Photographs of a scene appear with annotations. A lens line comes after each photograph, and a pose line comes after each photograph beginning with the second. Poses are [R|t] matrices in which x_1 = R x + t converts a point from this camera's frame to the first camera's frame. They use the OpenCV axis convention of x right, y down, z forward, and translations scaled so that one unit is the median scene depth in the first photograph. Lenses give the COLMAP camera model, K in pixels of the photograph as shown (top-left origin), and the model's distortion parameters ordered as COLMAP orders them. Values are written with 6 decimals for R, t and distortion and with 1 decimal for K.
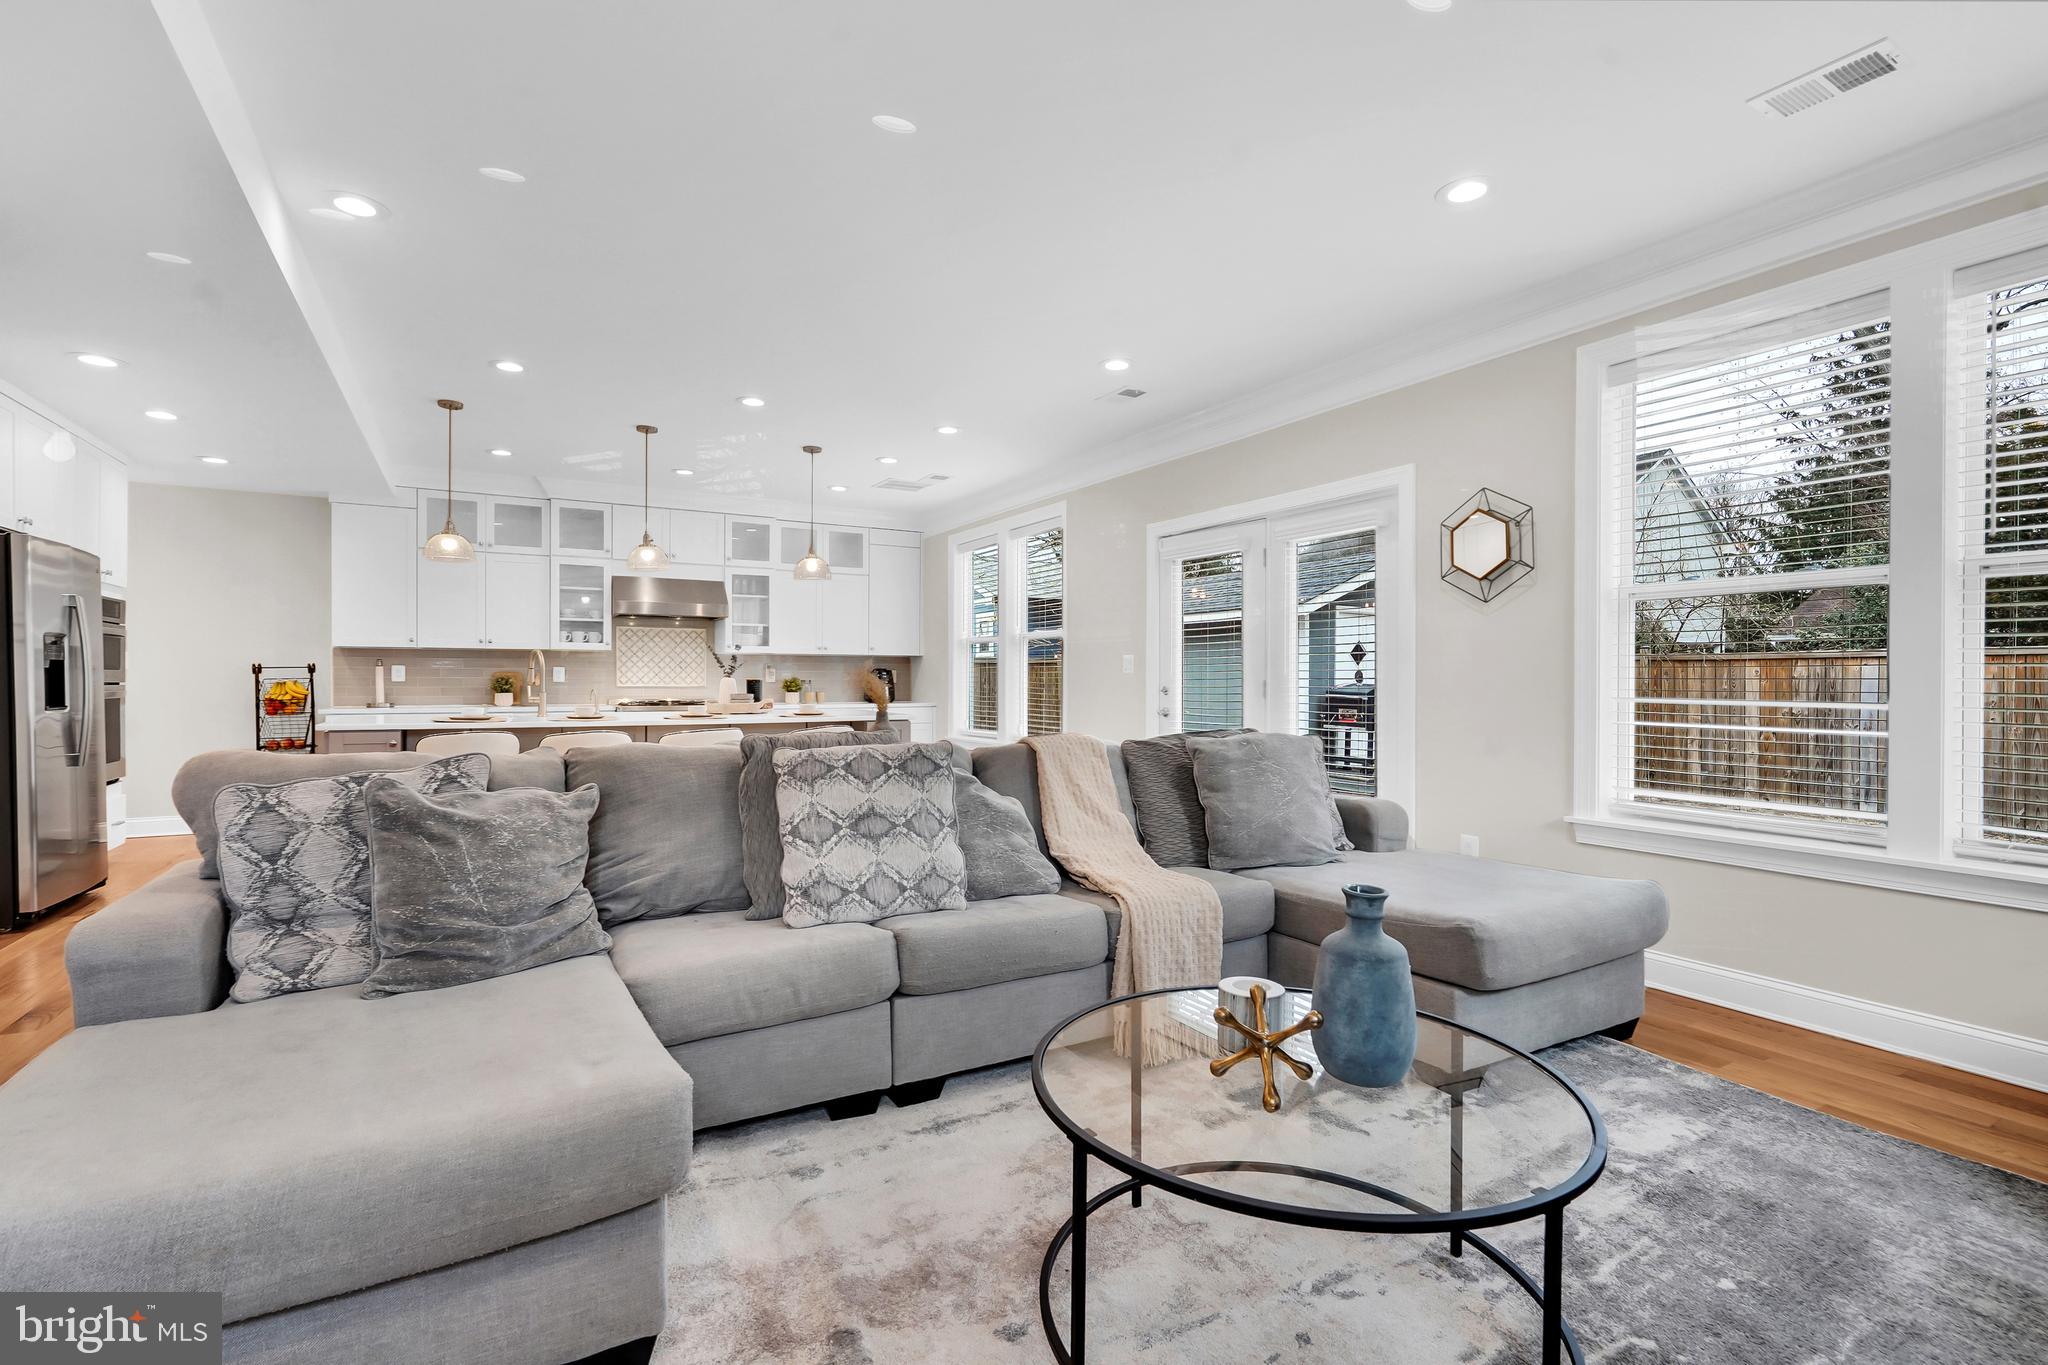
lens RADIAL K [[930.5, 0, 1024.0], [0, 930.5, 682.5], [0, 0, 1]] dist [-0.001641, -0.000464]
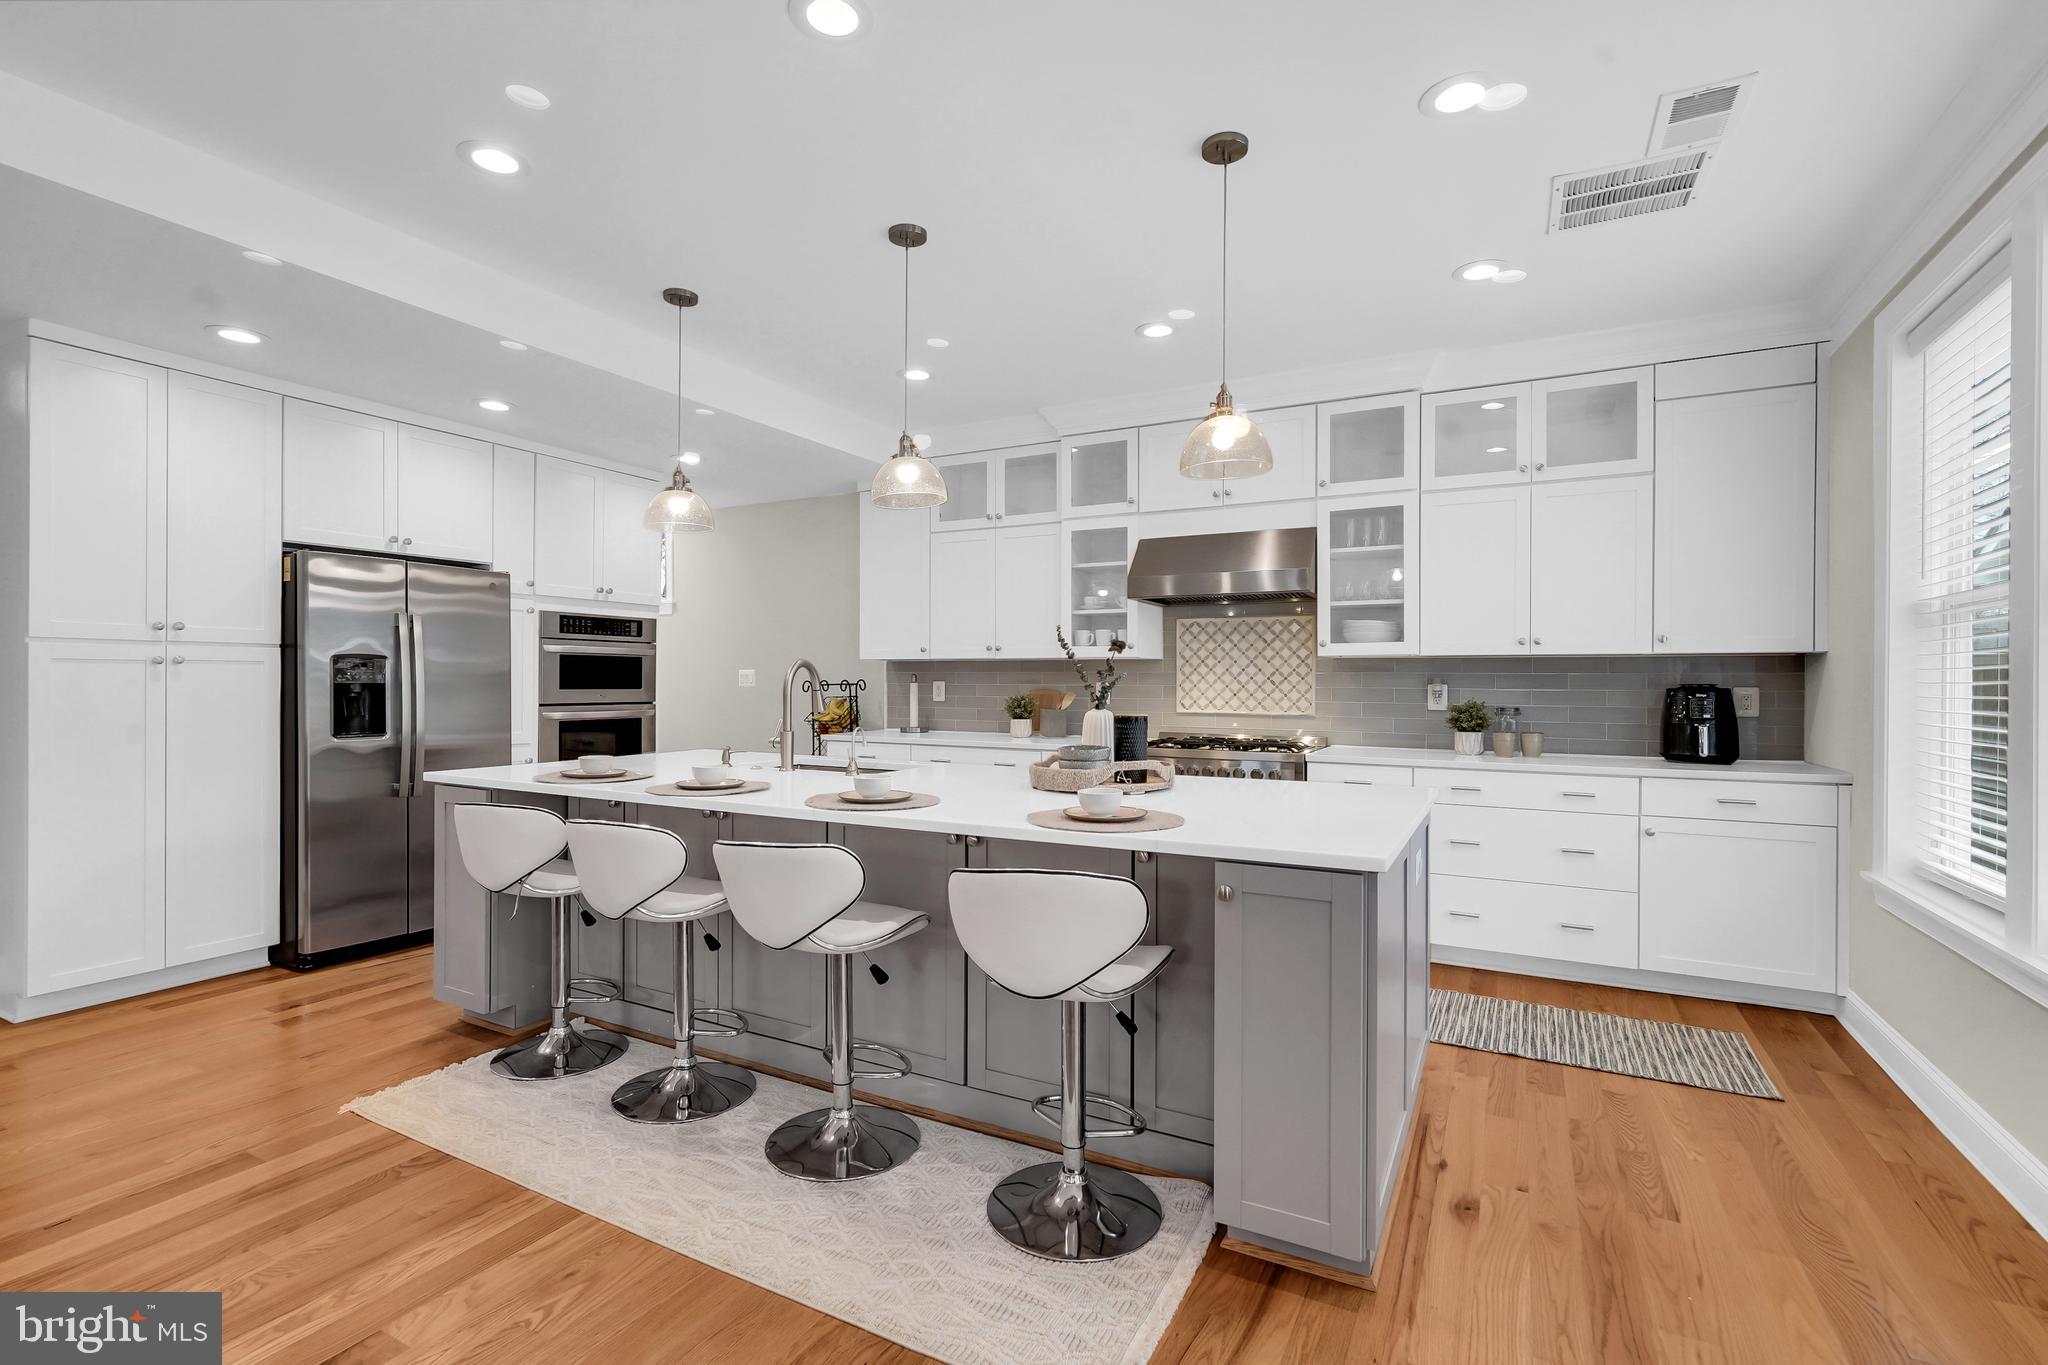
lens RADIAL K [[930.5, 0, 1024.0], [0, 930.5, 682.5], [0, 0, 1]] dist [-0.001641, -0.000464]
pose [[0.529841, -0.000799, -0.848097, 0.057749], [-0.007344, 0.999958, -0.005530, -0.012840], [0.848065, 0.009158, 0.529813, 0.603545]]
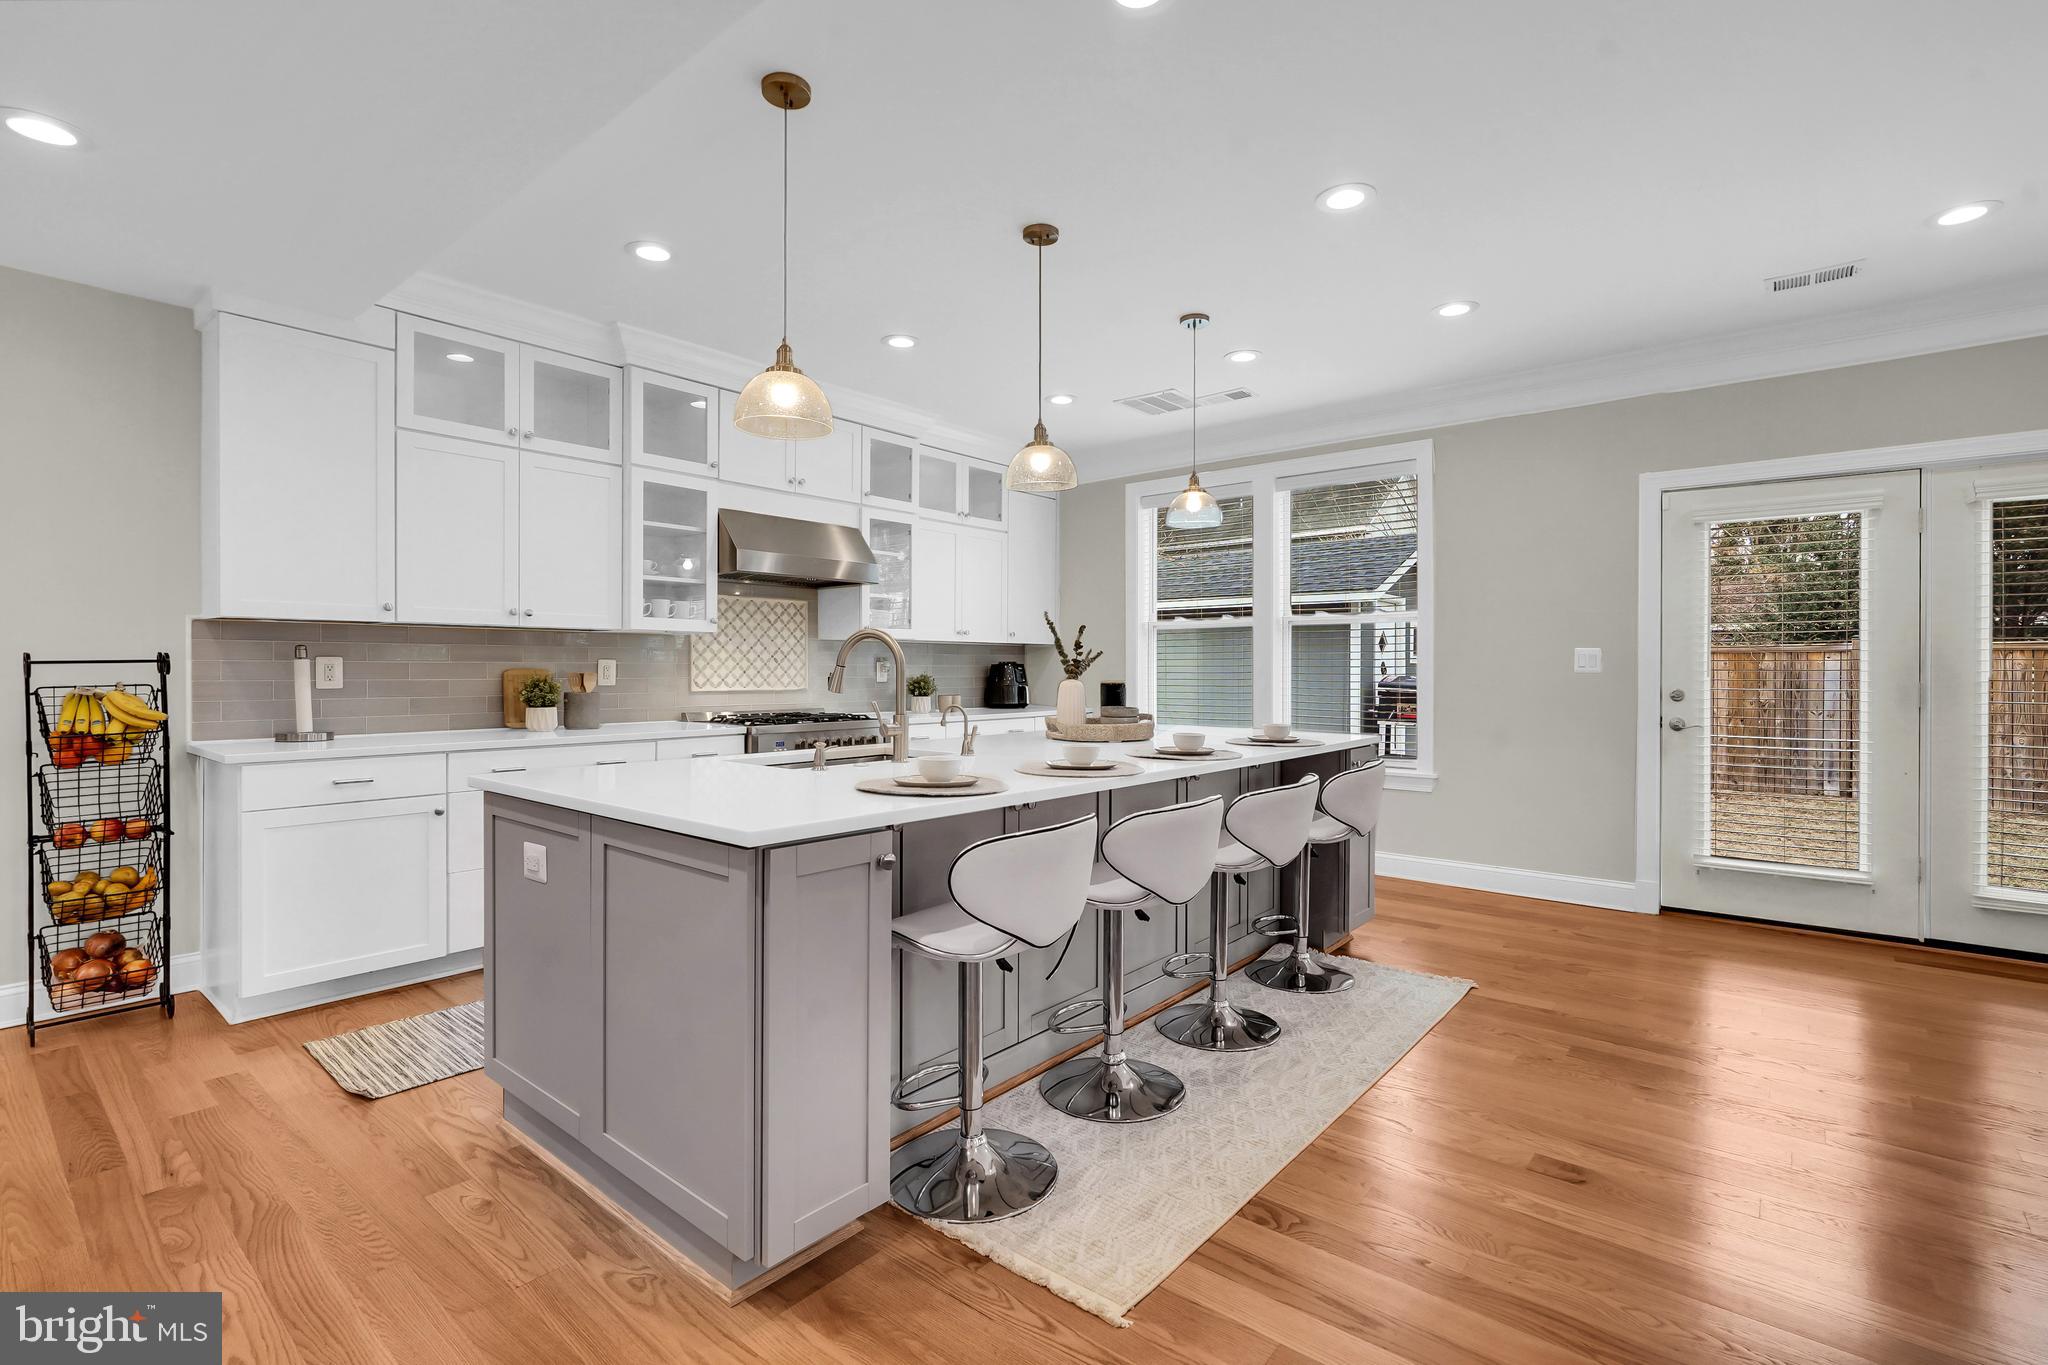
lens RADIAL K [[930.5, 0, 1024.0], [0, 930.5, 682.5], [0, 0, 1]] dist [-0.001641, -0.000464]
pose [[0.938616, -0.007080, 0.344892, -0.472245], [0.002536, 0.999904, 0.013625, -0.010036], [-0.344955, -0.011914, 0.938543, 0.372328]]
